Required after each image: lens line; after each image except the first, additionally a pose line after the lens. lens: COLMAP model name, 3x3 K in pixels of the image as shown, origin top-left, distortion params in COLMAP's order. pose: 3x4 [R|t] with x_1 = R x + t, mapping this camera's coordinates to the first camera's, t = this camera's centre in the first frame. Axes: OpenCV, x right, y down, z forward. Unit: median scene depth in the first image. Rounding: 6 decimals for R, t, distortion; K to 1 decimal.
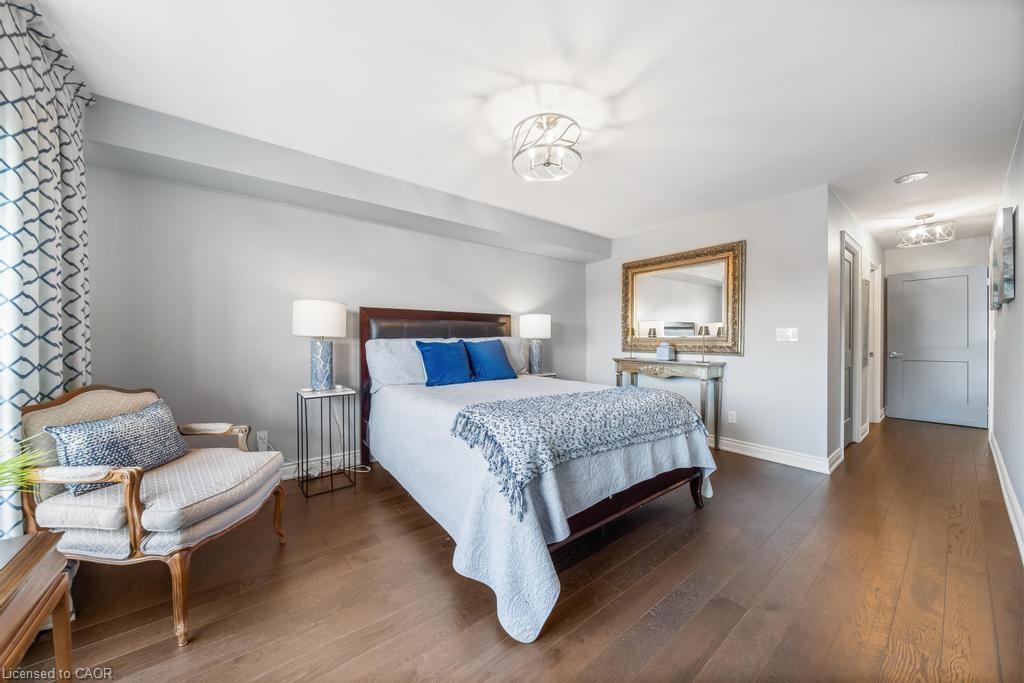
lens RADIAL K [[357.0, 0, 514.6], [0, 357.0, 343.8], [0, 0, 1]] dist [-0.008253, 0.000030]
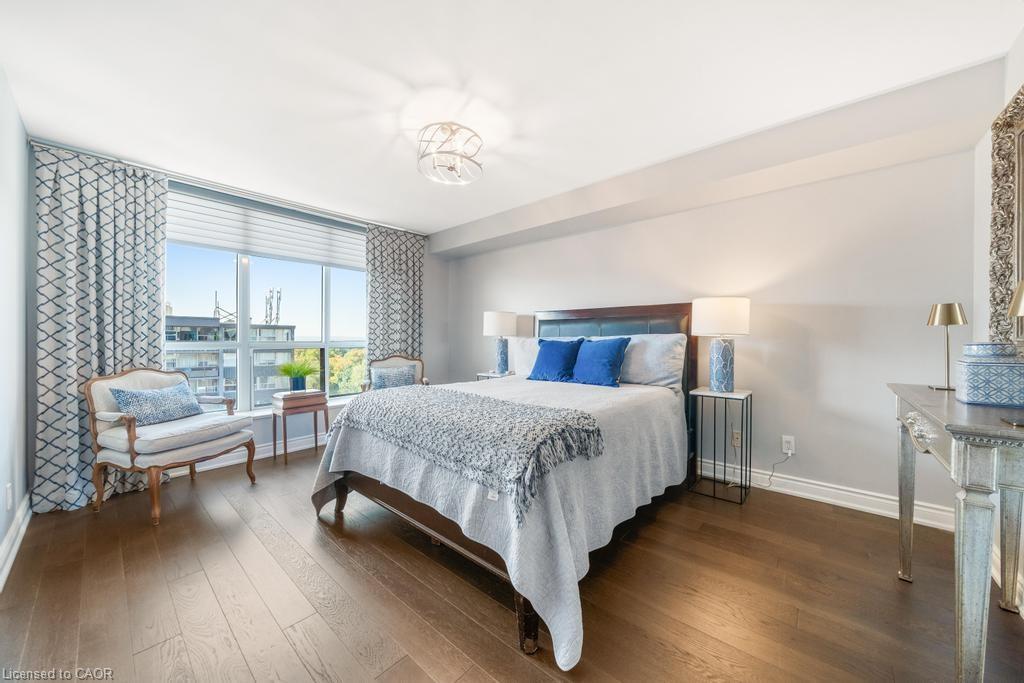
lens RADIAL K [[364.3, 0, 512.1], [0, 364.3, 337.2], [0, 0, 1]] dist [-0.011711, 0.000435]
pose [[0.182164, -0.005937, -0.983250, 0.981880], [-0.018247, 0.999789, -0.009417, 0.001638], [0.983099, 0.019657, 0.182017, 0.829988]]
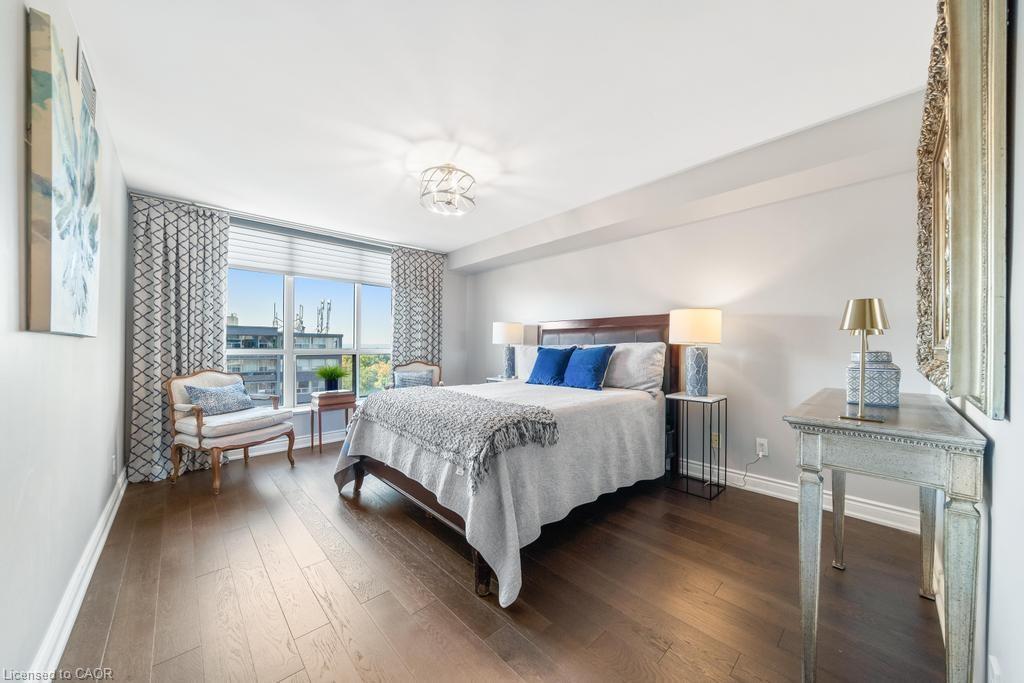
lens RADIAL K [[357.9, 0, 512.0], [0, 357.9, 341.5], [0, 0, 1]] dist [-0.008389, -0.000167]
pose [[0.083024, -0.015961, -0.996420, 1.124467], [-0.020329, 0.999637, -0.017706, -0.000611], [0.996340, 0.021727, 0.082669, 0.944616]]
